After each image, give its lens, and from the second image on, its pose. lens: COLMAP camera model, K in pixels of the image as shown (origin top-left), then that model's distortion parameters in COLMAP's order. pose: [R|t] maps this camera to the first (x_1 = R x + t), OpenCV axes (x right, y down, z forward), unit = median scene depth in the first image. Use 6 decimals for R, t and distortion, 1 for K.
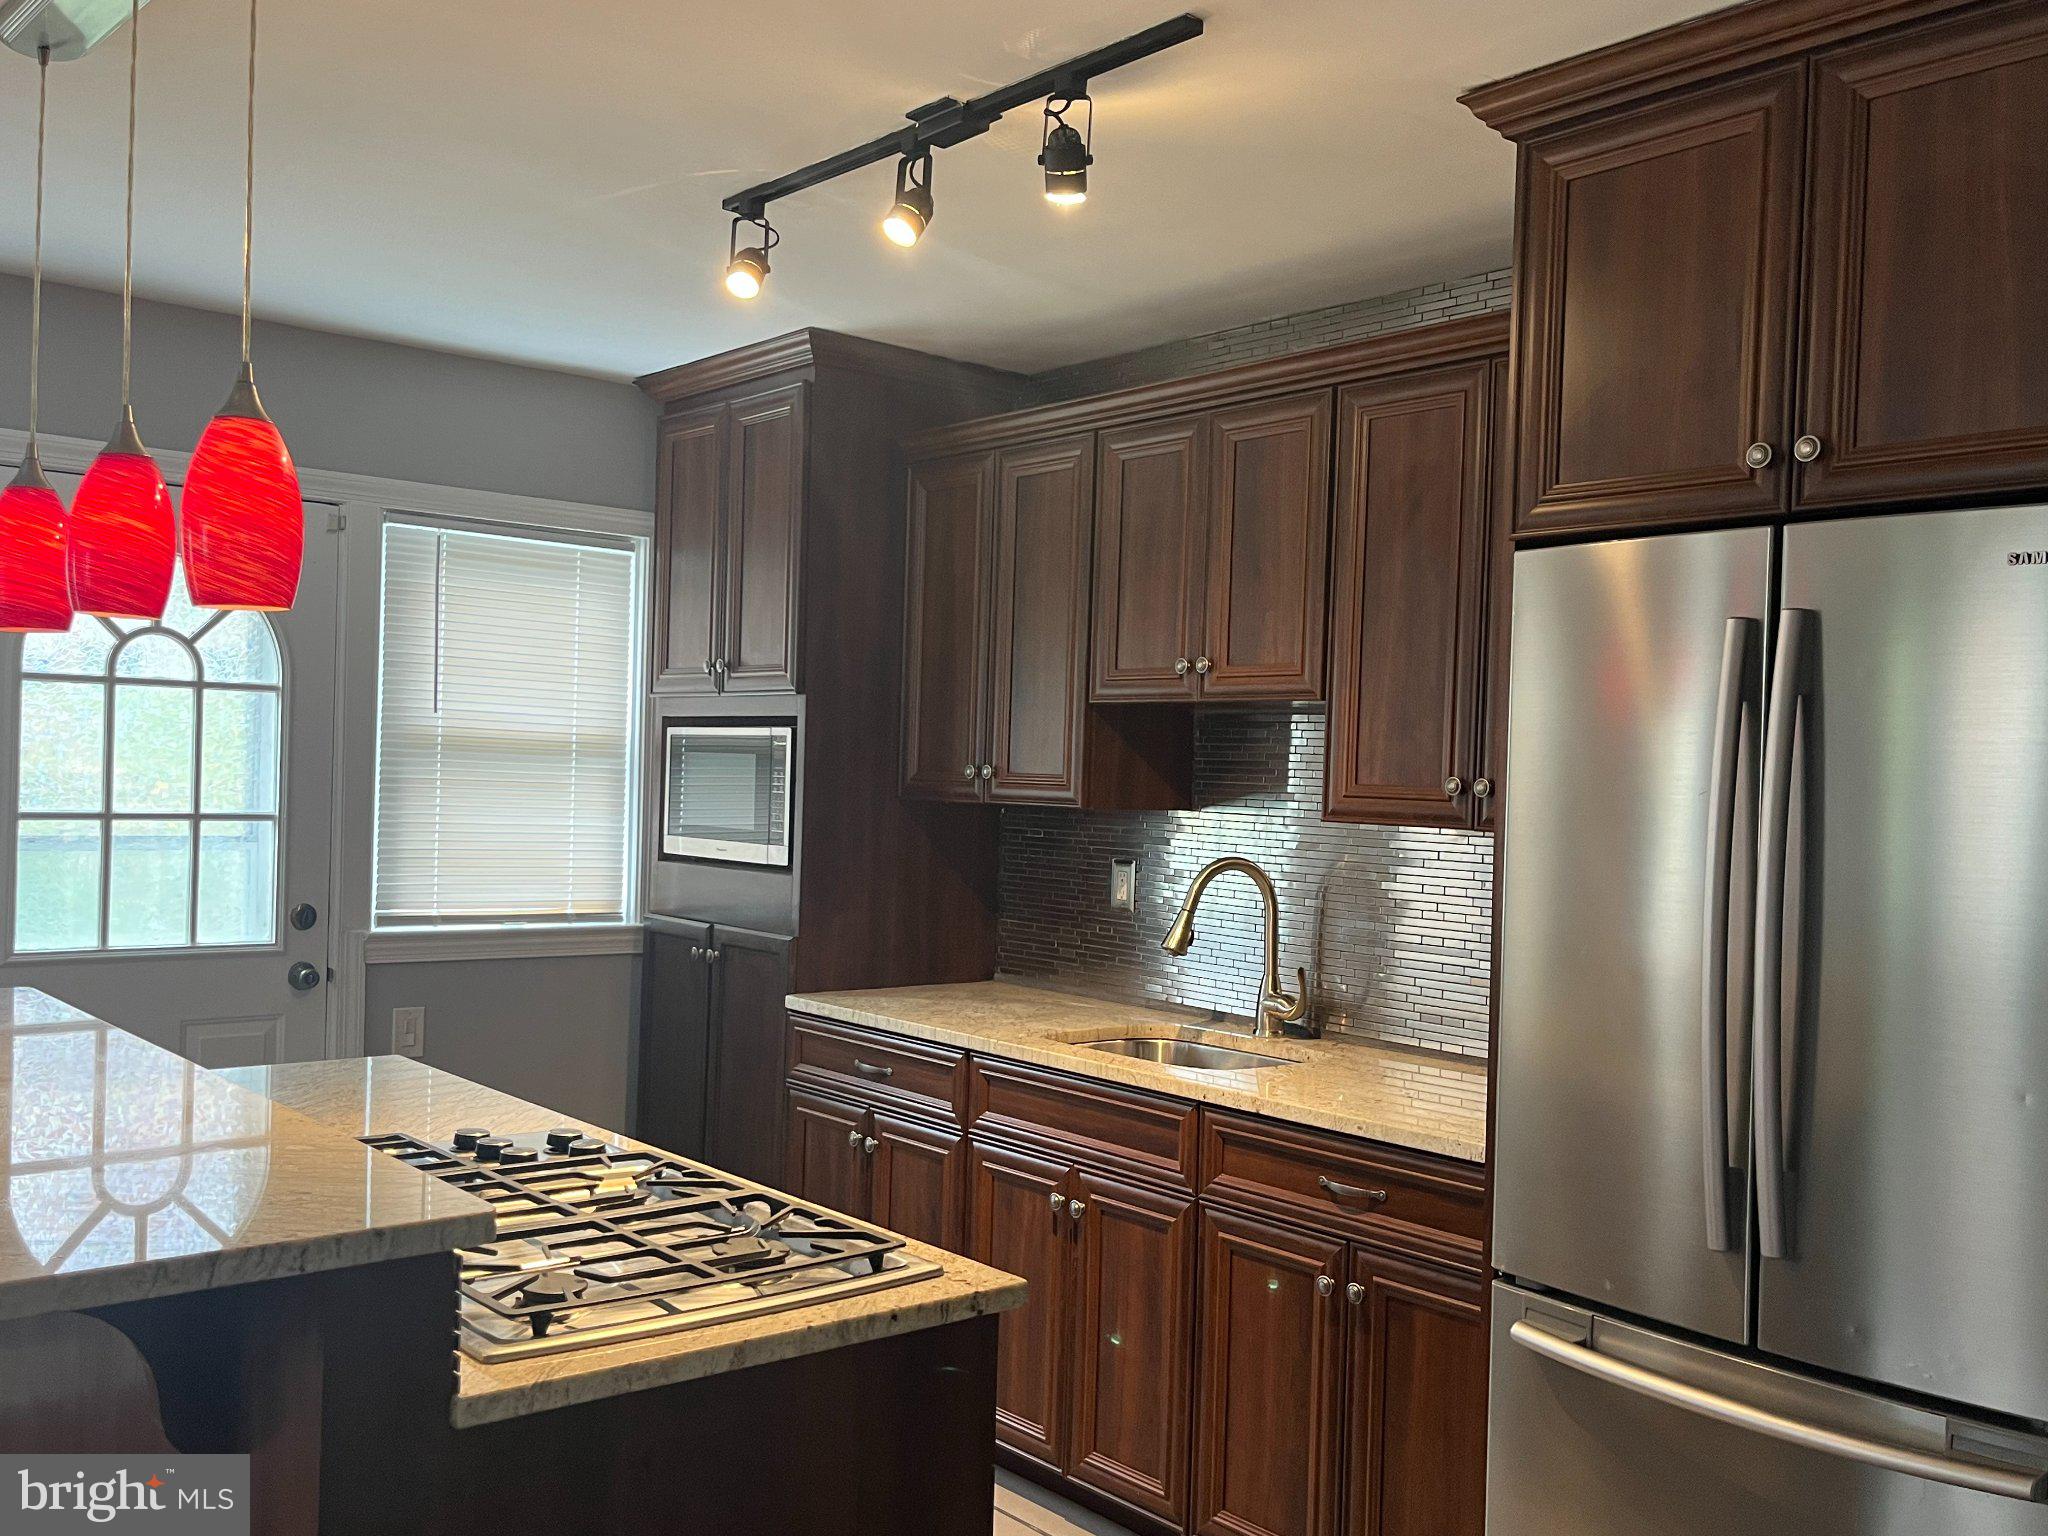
lens RADIAL K [[1844.8, 0, 1019.8], [0, 1844.8, 782.9], [0, 0, 1]] dist [0.109131, -0.166726]
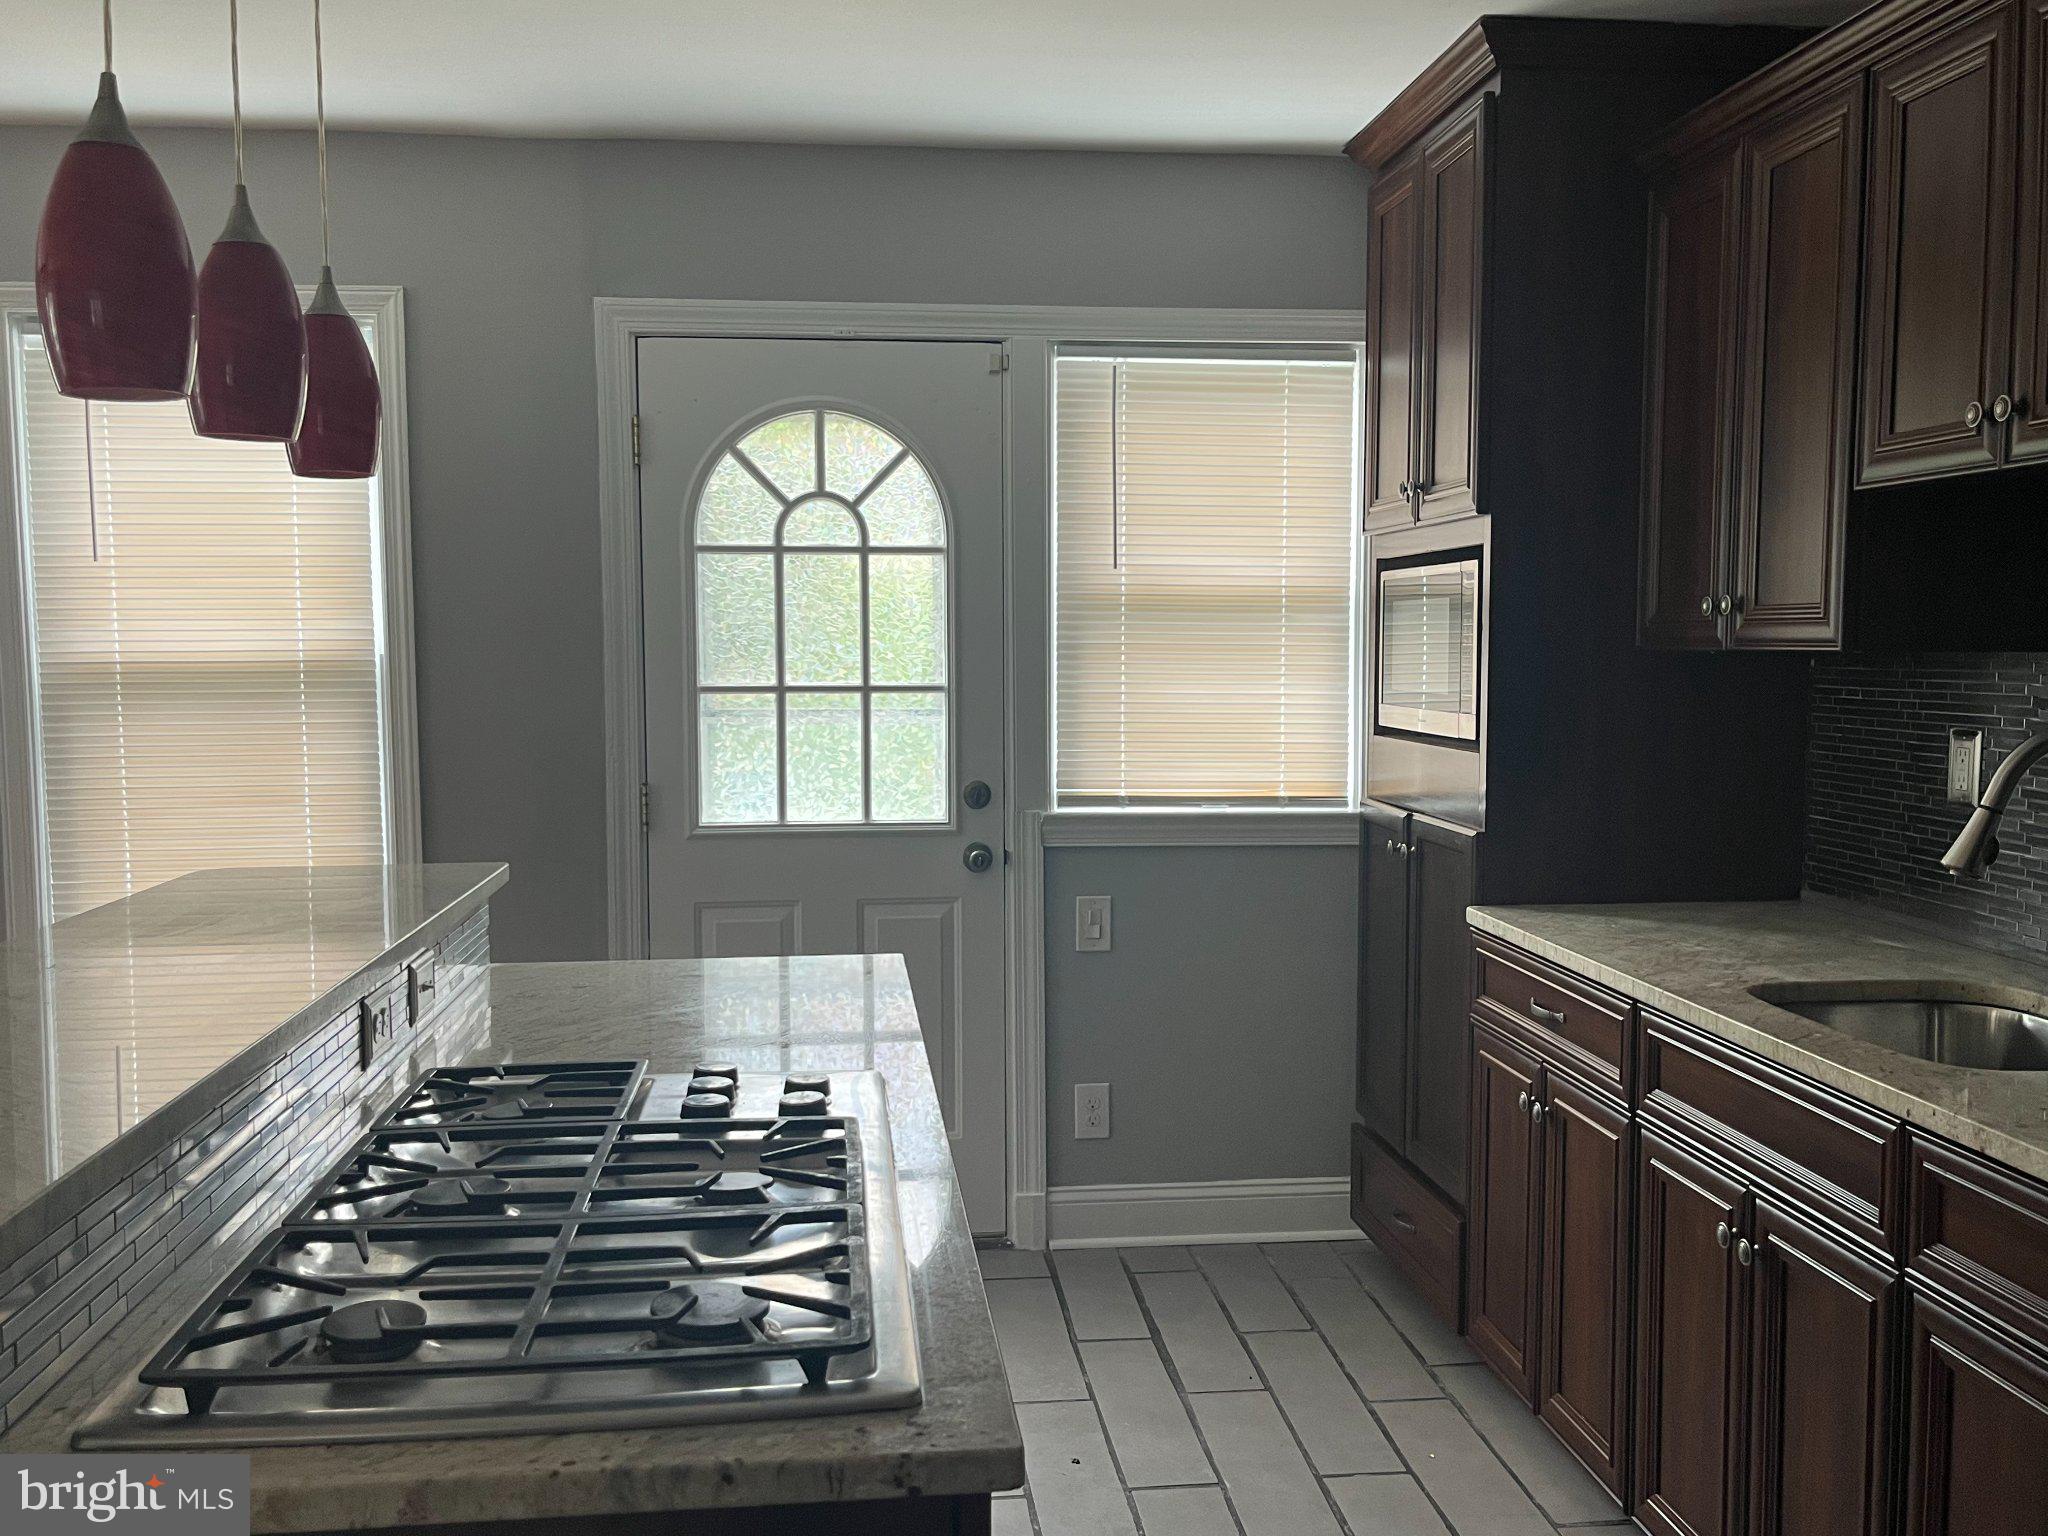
lens RADIAL K [[1844.8, 0, 1019.8], [0, 1844.8, 782.9], [0, 0, 1]] dist [0.109131, -0.166726]
pose [[0.828776, 0.011503, -0.559463, 0.151486], [0.024108, 0.998126, 0.056237, 0.014435], [0.559061, -0.060095, 0.826946, 0.249910]]
